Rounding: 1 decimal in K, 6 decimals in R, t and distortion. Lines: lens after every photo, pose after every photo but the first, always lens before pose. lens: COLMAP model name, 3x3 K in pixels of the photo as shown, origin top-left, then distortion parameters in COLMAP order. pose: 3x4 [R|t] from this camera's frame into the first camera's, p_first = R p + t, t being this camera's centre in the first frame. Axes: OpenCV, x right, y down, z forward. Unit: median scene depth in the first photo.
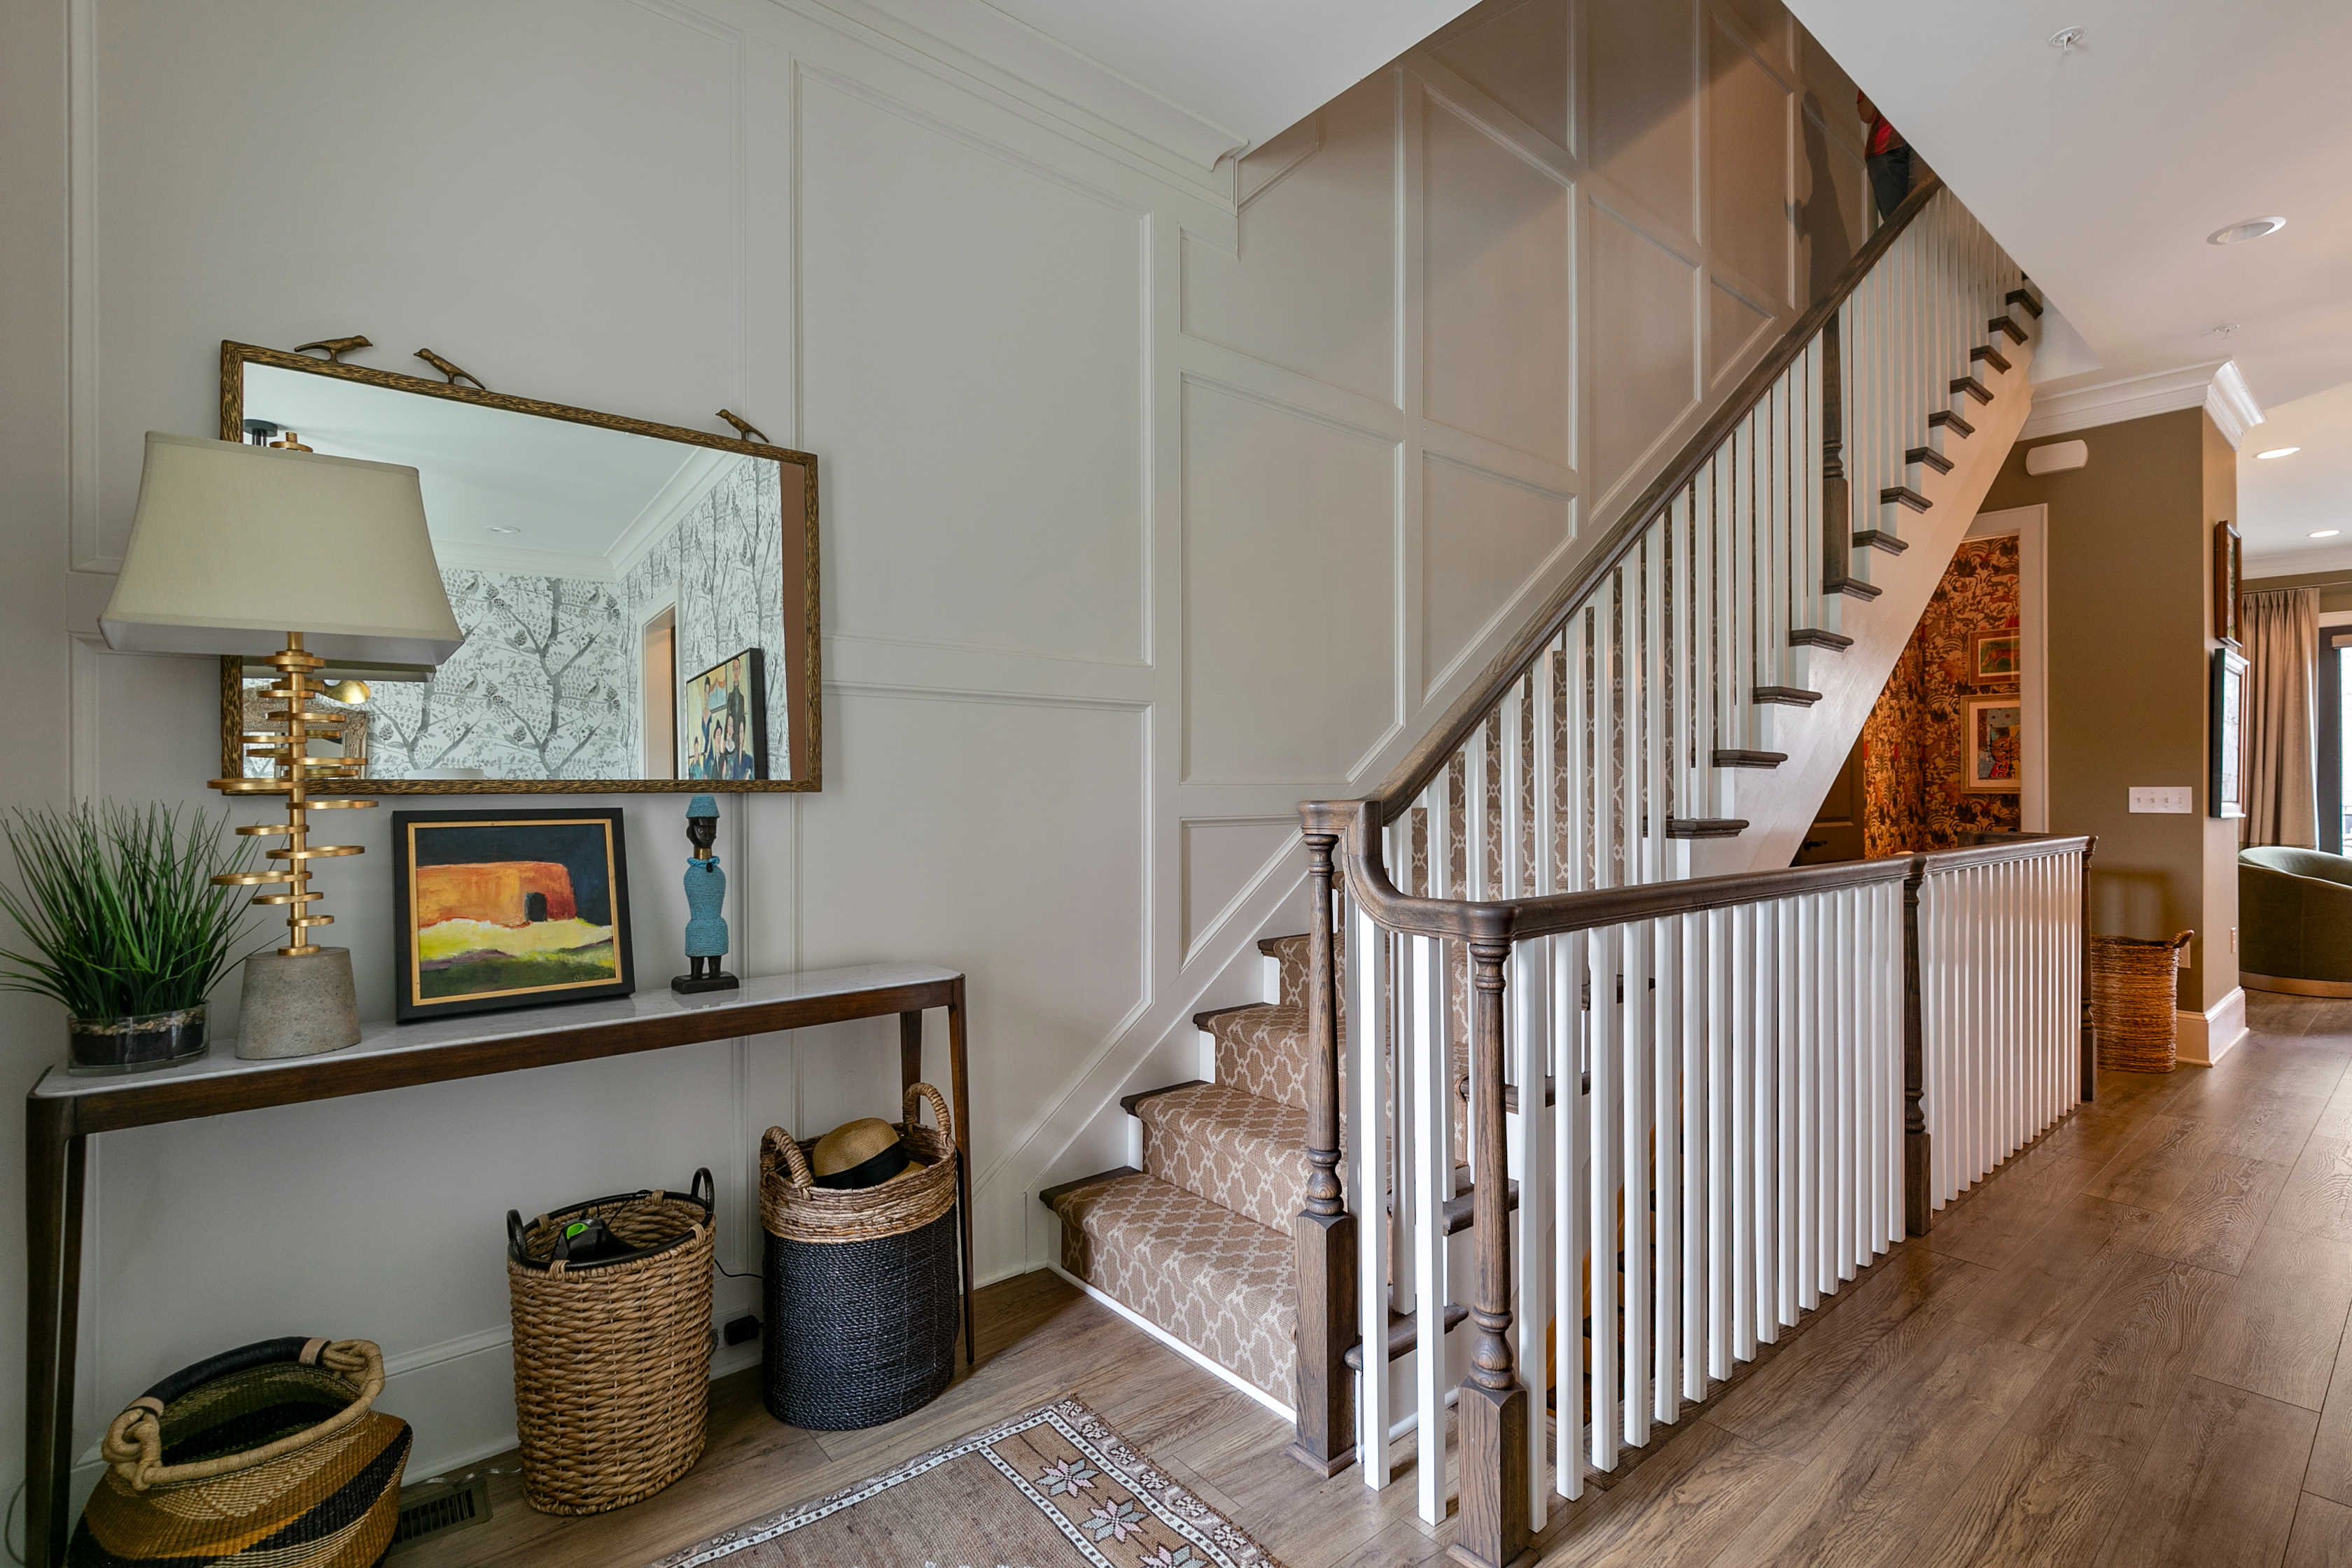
lens RADIAL K [[1083.4, 0, 1176.0], [0, 1083.4, 784.0], [0, 0, 1]] dist [-0.000222, -0.000391]
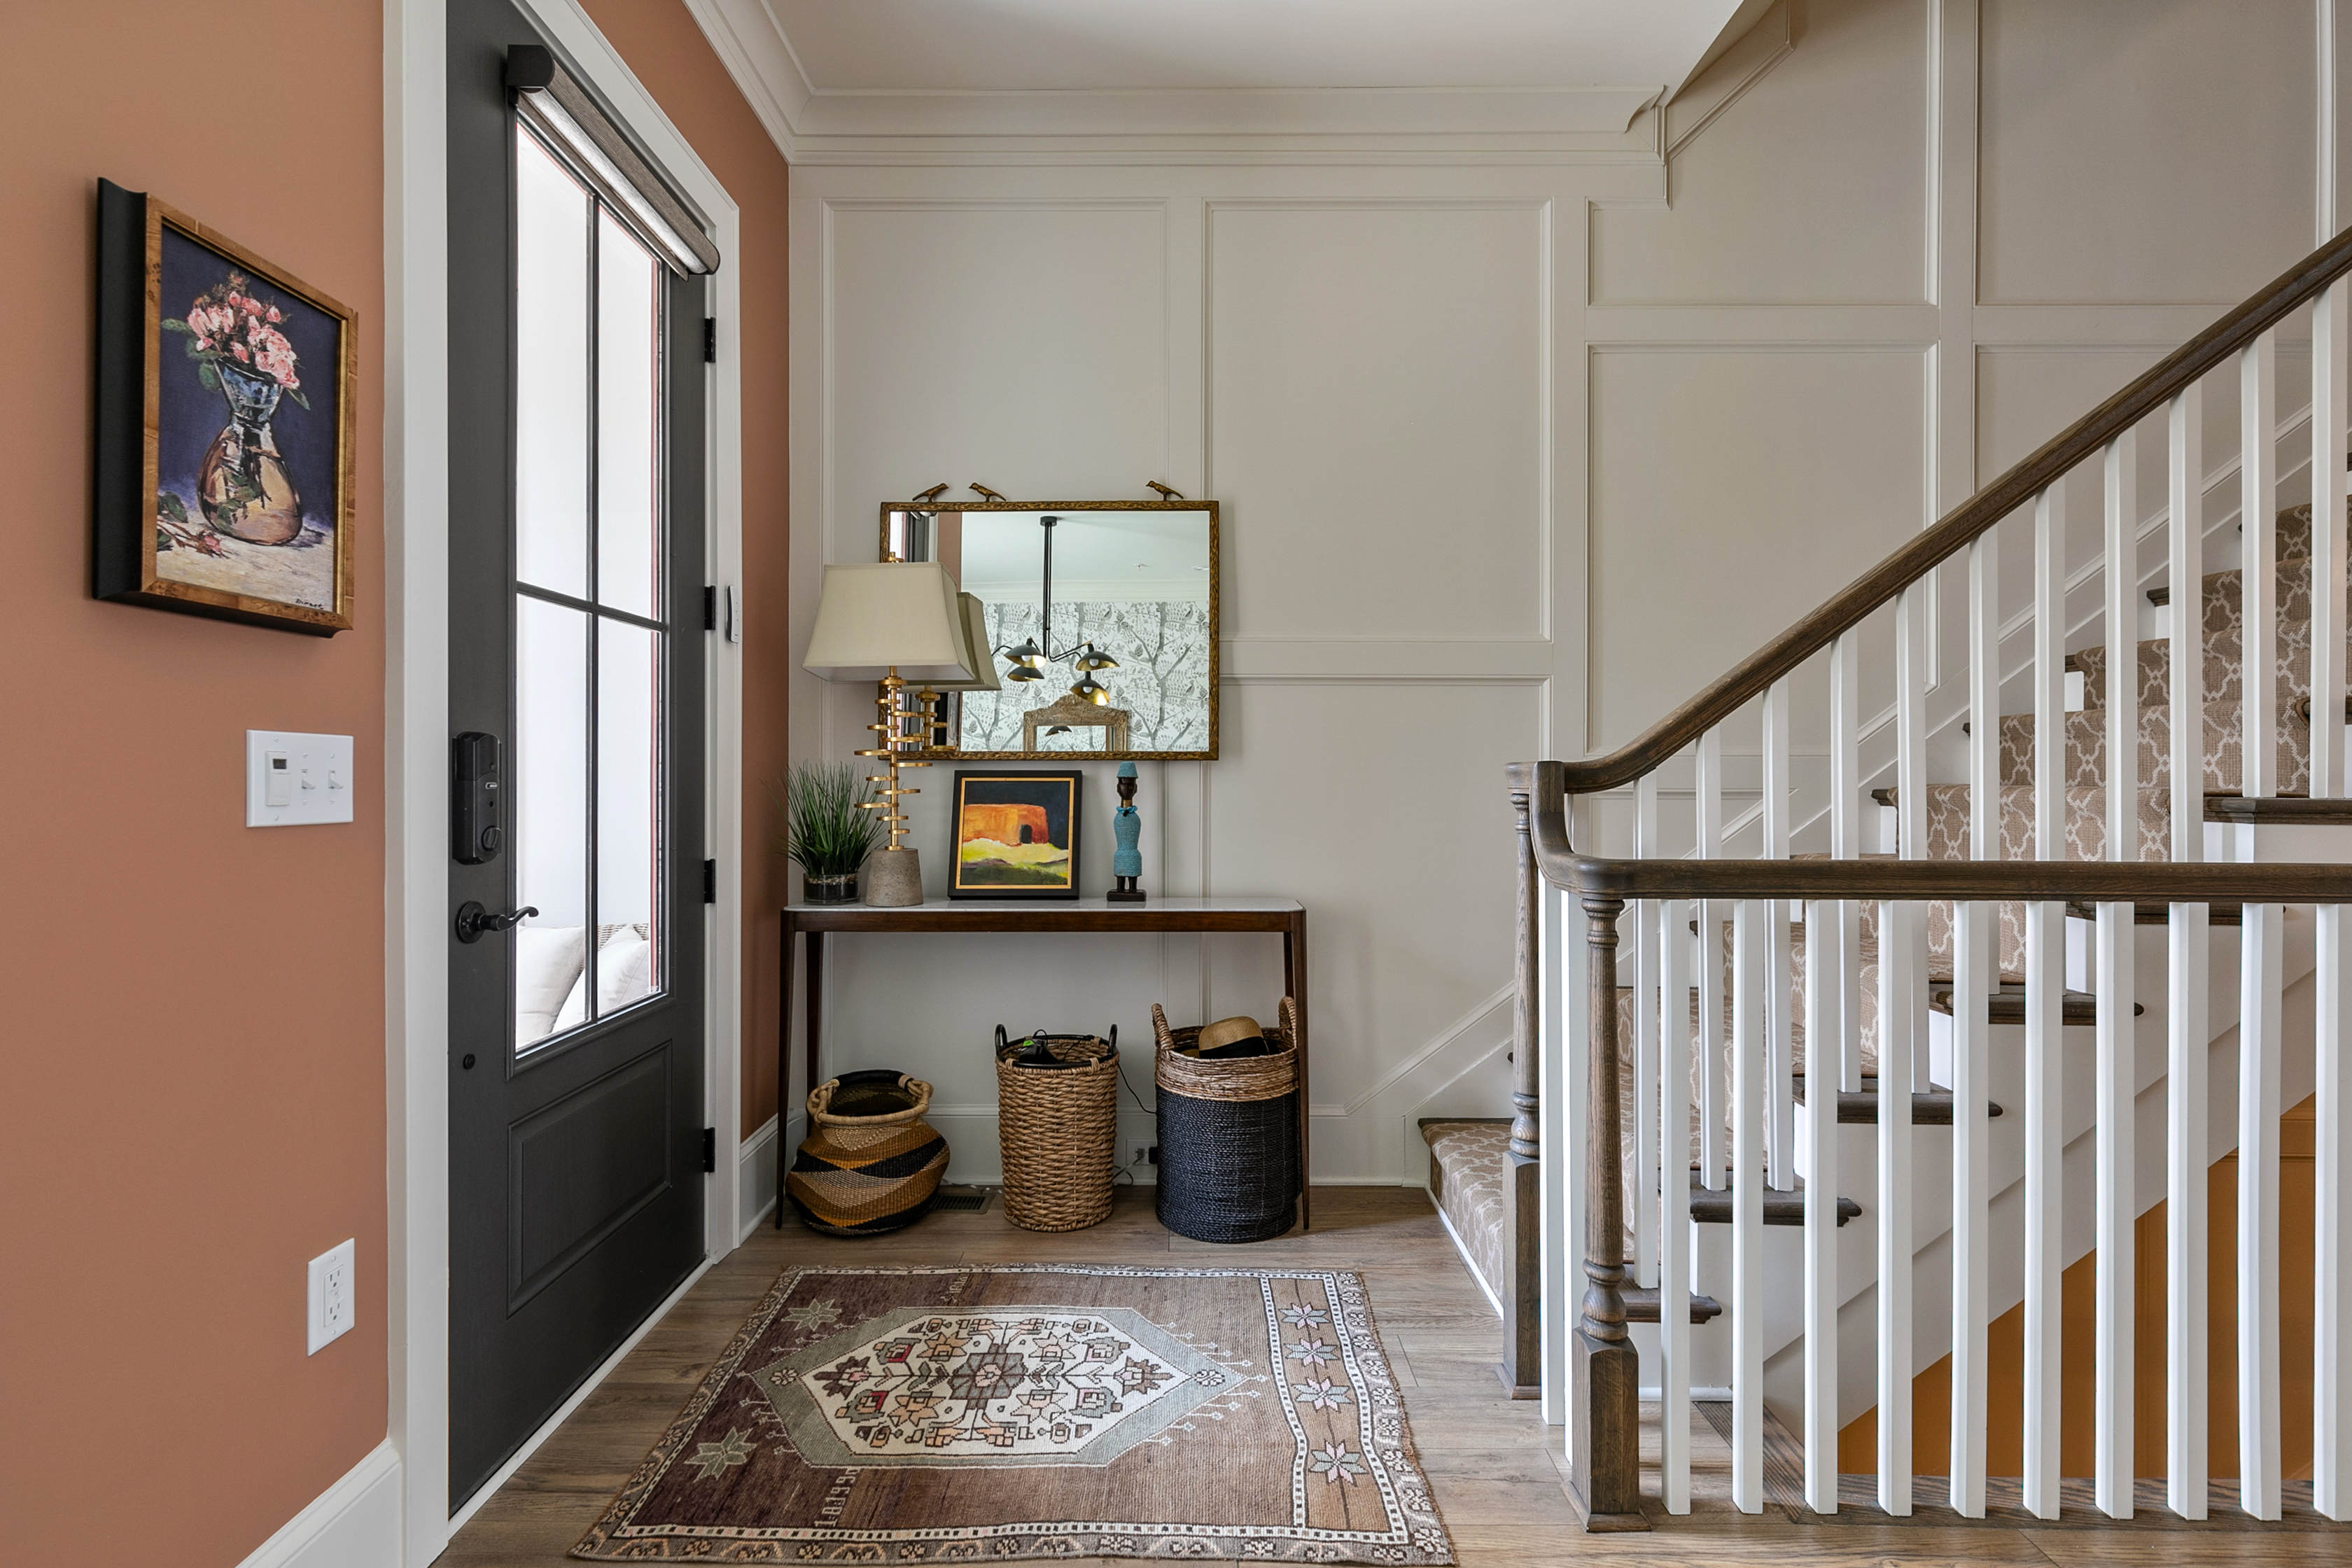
lens RADIAL K [[1083.4, 0, 1176.0], [0, 1083.4, 784.0], [0, 0, 1]] dist [-0.000222, -0.000391]
pose [[0.753433, 0.007544, -0.657481, 0.562232], [-0.004230, 0.999969, 0.006626, 0.030962], [0.657511, -0.002211, 0.753442, -0.013918]]
